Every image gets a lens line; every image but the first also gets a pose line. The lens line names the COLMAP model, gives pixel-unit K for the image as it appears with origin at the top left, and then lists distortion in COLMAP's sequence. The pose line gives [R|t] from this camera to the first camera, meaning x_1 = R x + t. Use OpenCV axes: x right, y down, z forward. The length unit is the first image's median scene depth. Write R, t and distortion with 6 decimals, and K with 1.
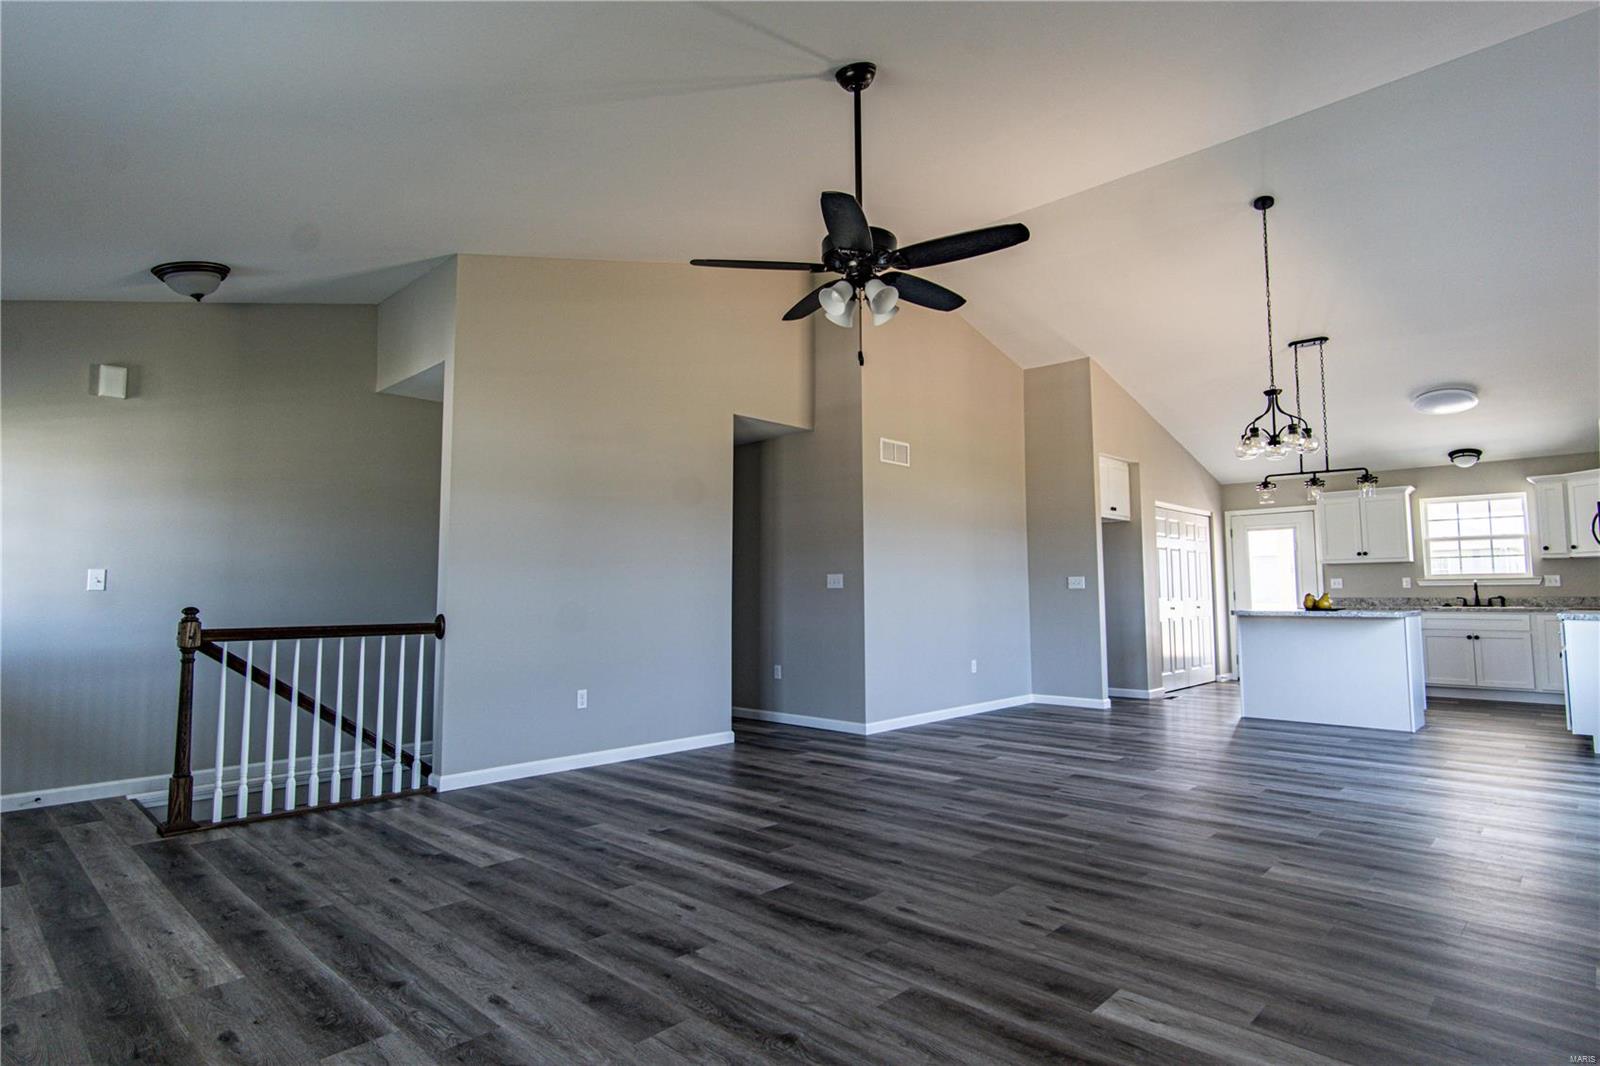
lens RADIAL K [[846.9, 0, 792.0], [0, 846.9, 534.7], [0, 0, 1]] dist [0.007030, 0.002458]
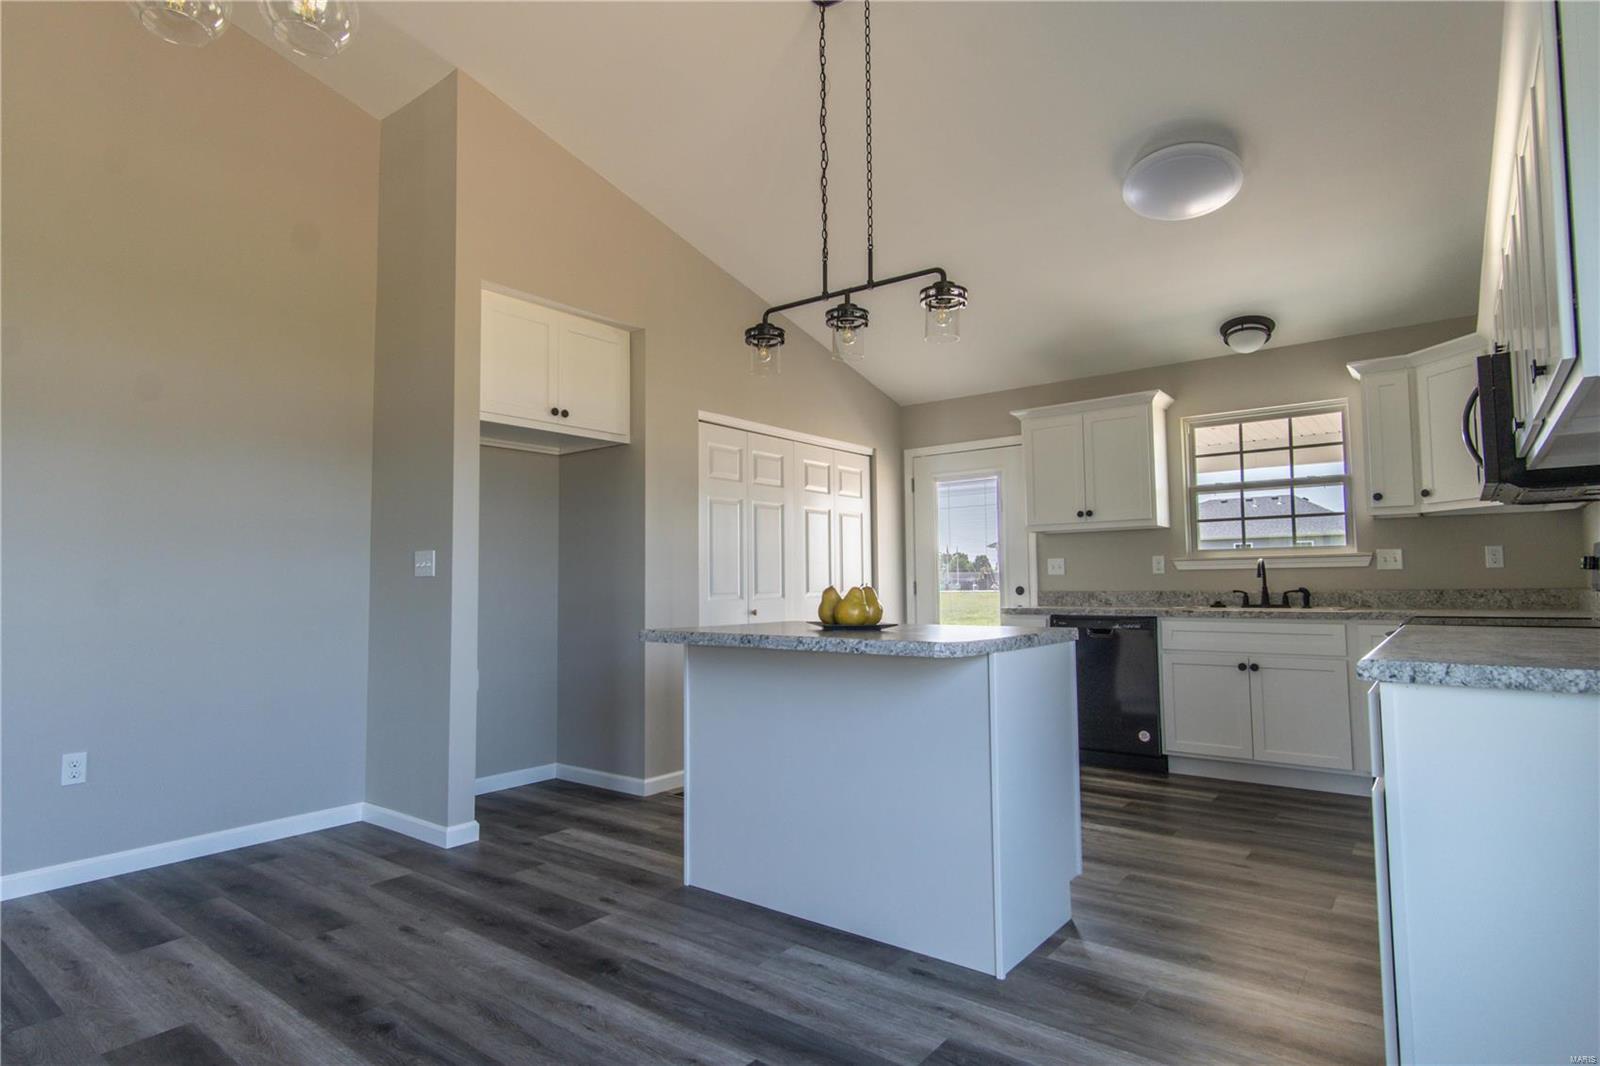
lens RADIAL K [[846.9, 0, 792.0], [0, 846.9, 534.7], [0, 0, 1]] dist [0.007030, 0.002458]
pose [[0.995409, 0.002338, 0.095684, 0.456954], [-0.003425, 0.999931, 0.011194, 0.033146], [-0.095651, -0.011471, 0.995349, 0.493602]]
